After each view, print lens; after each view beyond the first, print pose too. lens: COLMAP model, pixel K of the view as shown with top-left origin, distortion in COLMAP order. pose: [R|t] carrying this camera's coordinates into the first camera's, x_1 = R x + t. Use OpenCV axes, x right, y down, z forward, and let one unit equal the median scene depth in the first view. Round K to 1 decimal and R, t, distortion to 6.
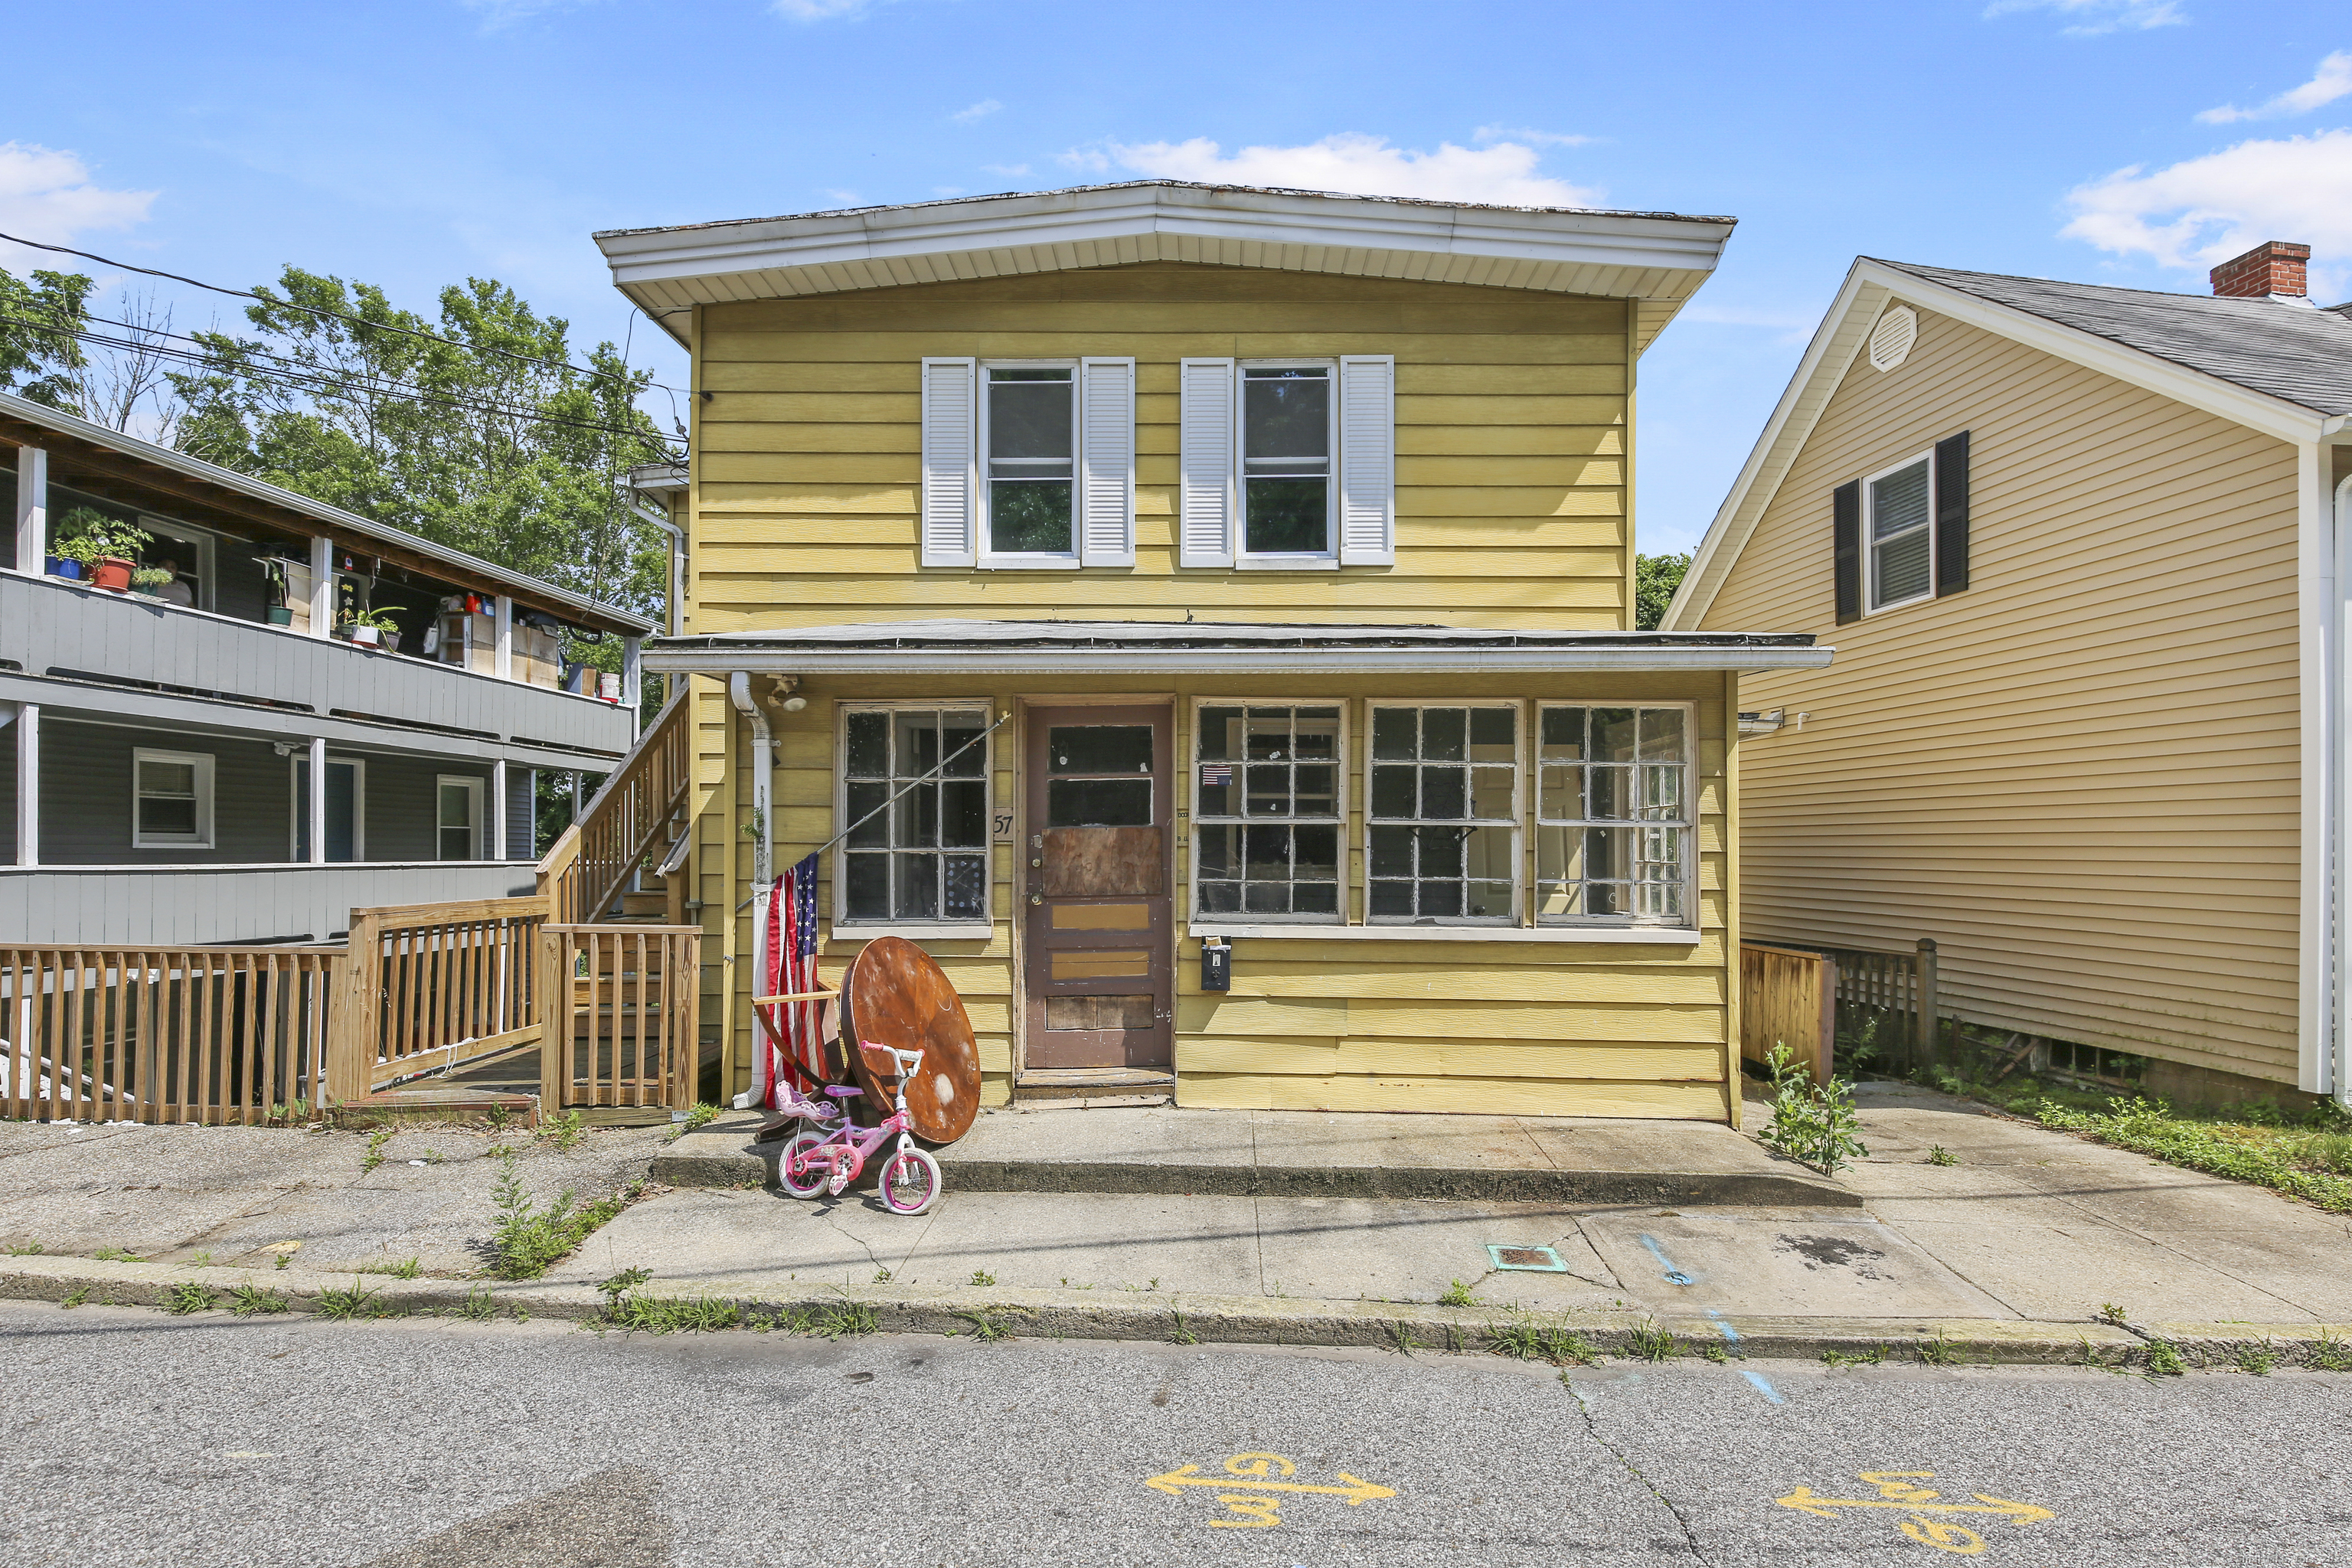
lens RADIAL K [[1075.1, 0, 1179.9], [0, 1075.1, 842.3], [0, 0, 1]] dist [0.002687, -0.000131]
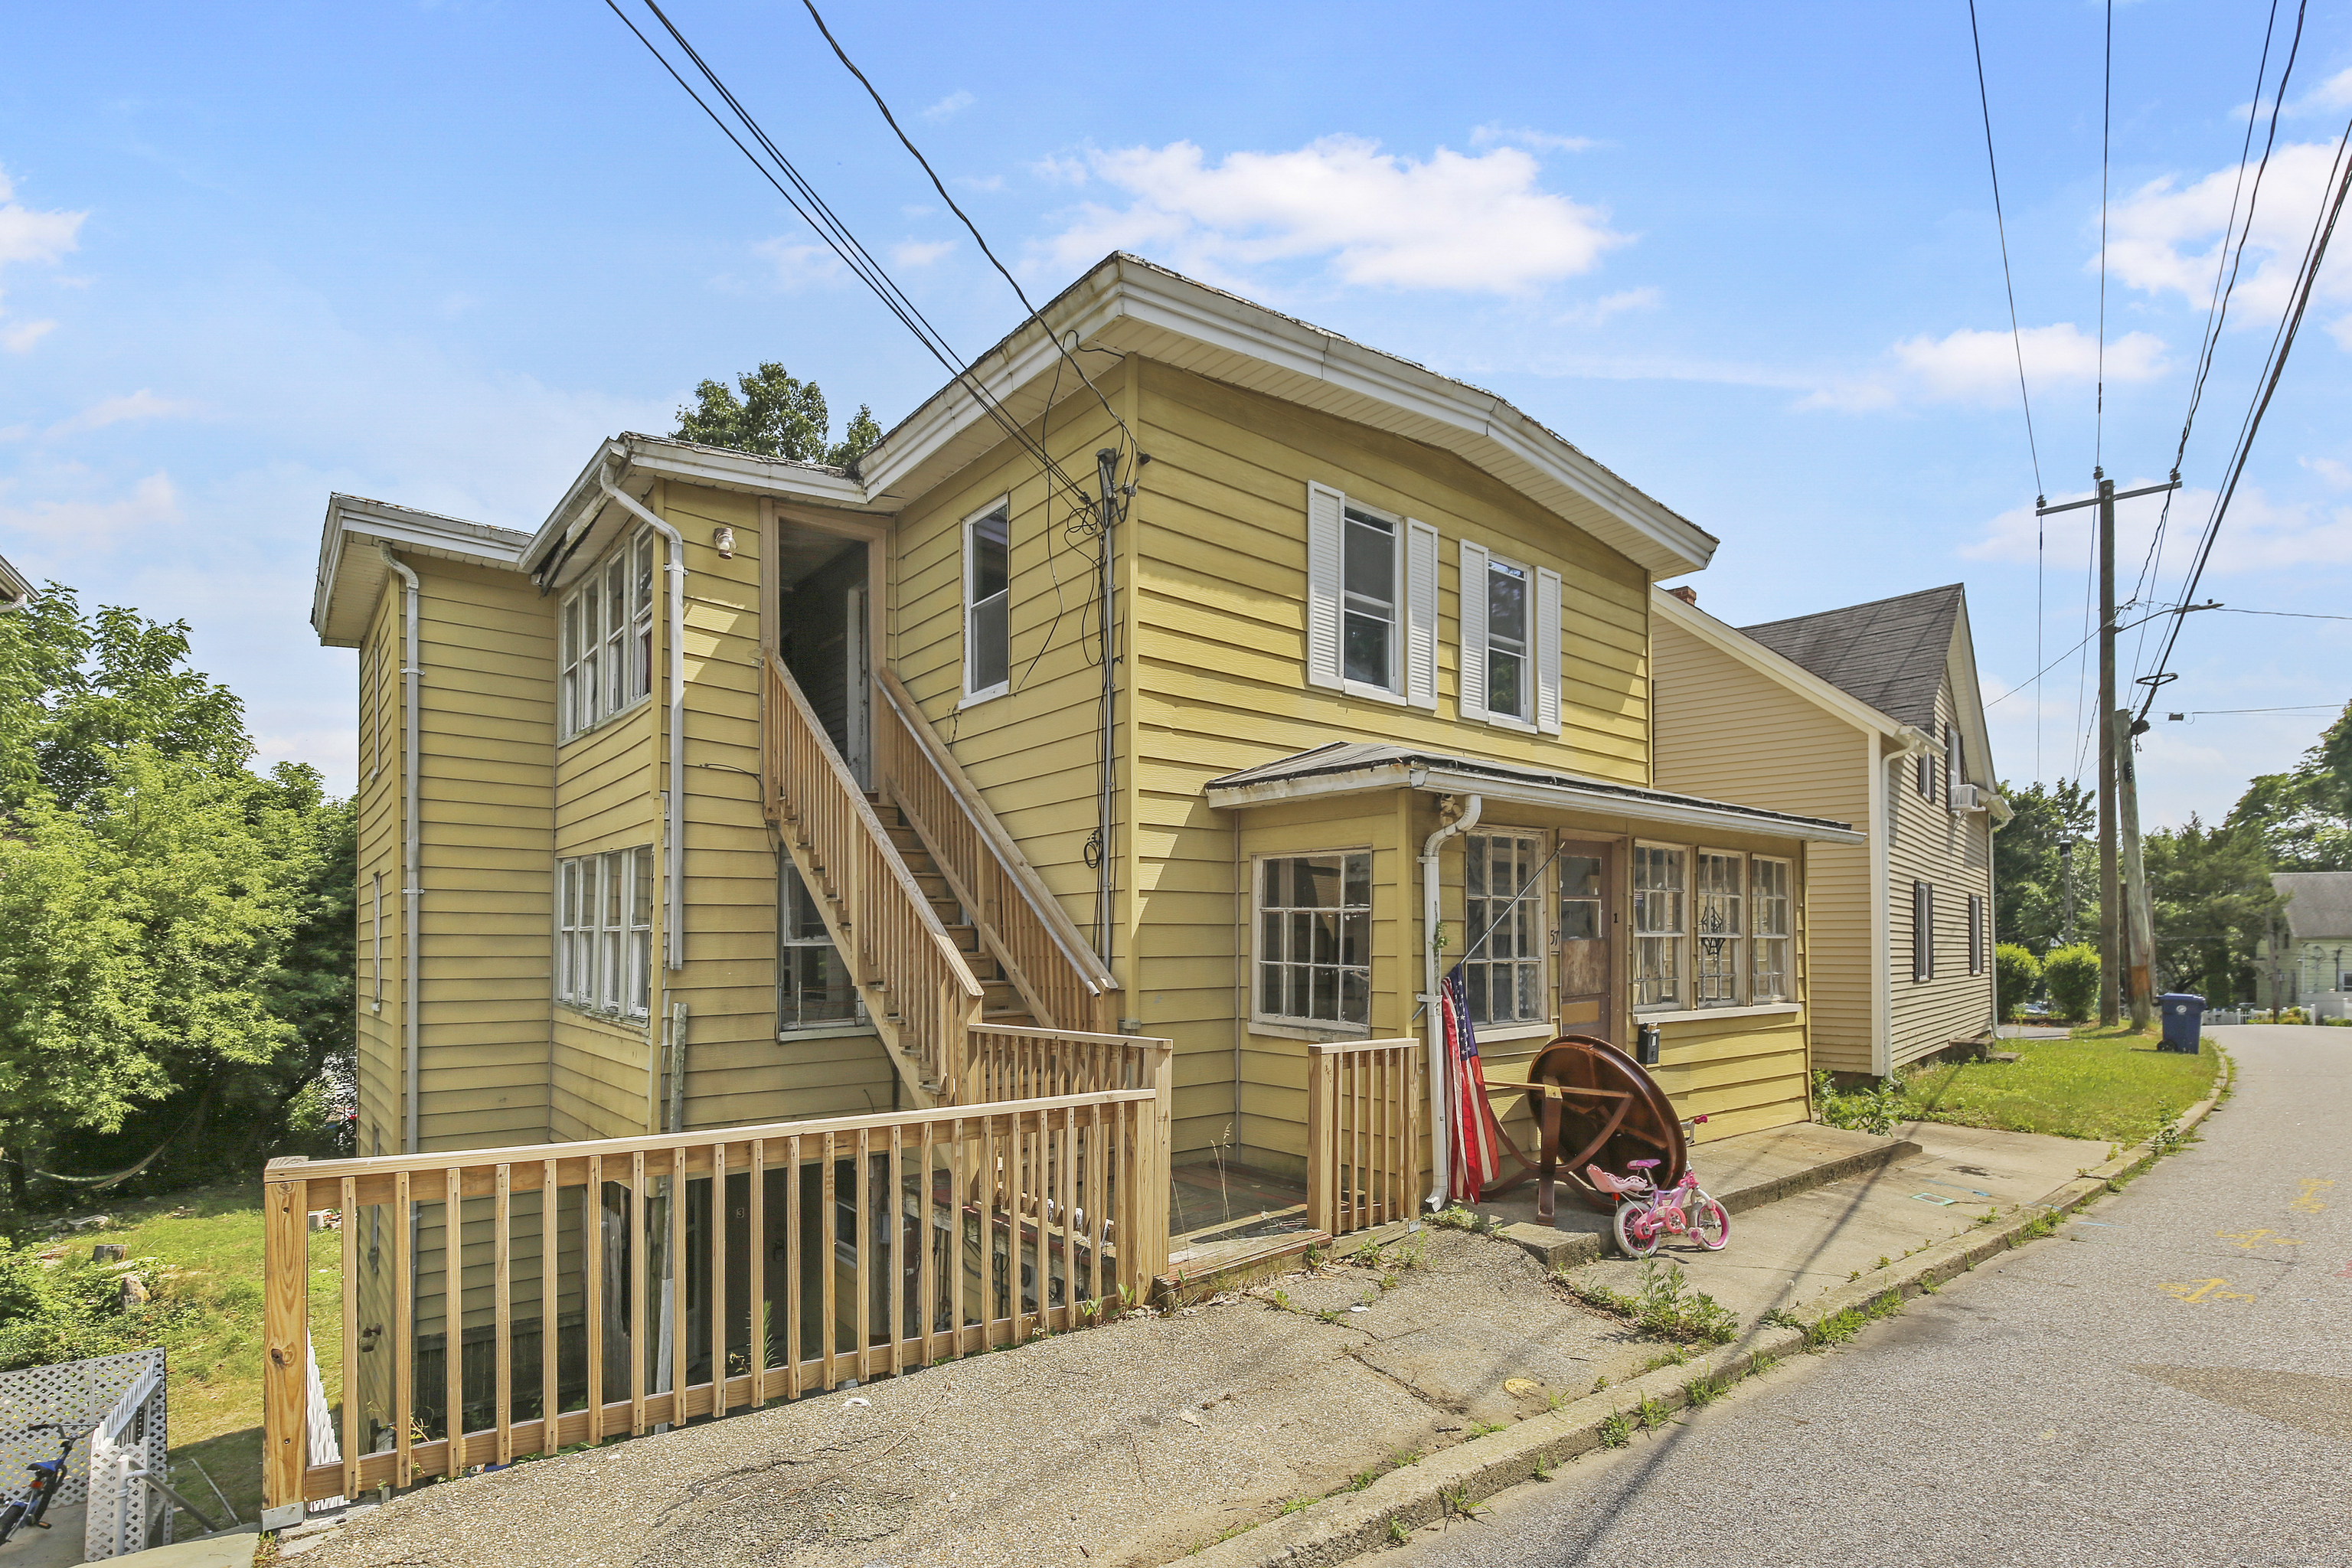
lens RADIAL K [[1120.3, 0, 1176.8], [0, 1120.3, 942.7], [0, 0, 1]] dist [-0.001077, -0.000133]
pose [[0.760517, -0.005152, 0.649298, -1.037167], [0.003117, 0.999986, 0.004283, -0.014013], [-0.649311, -0.001233, 0.760522, 0.268967]]
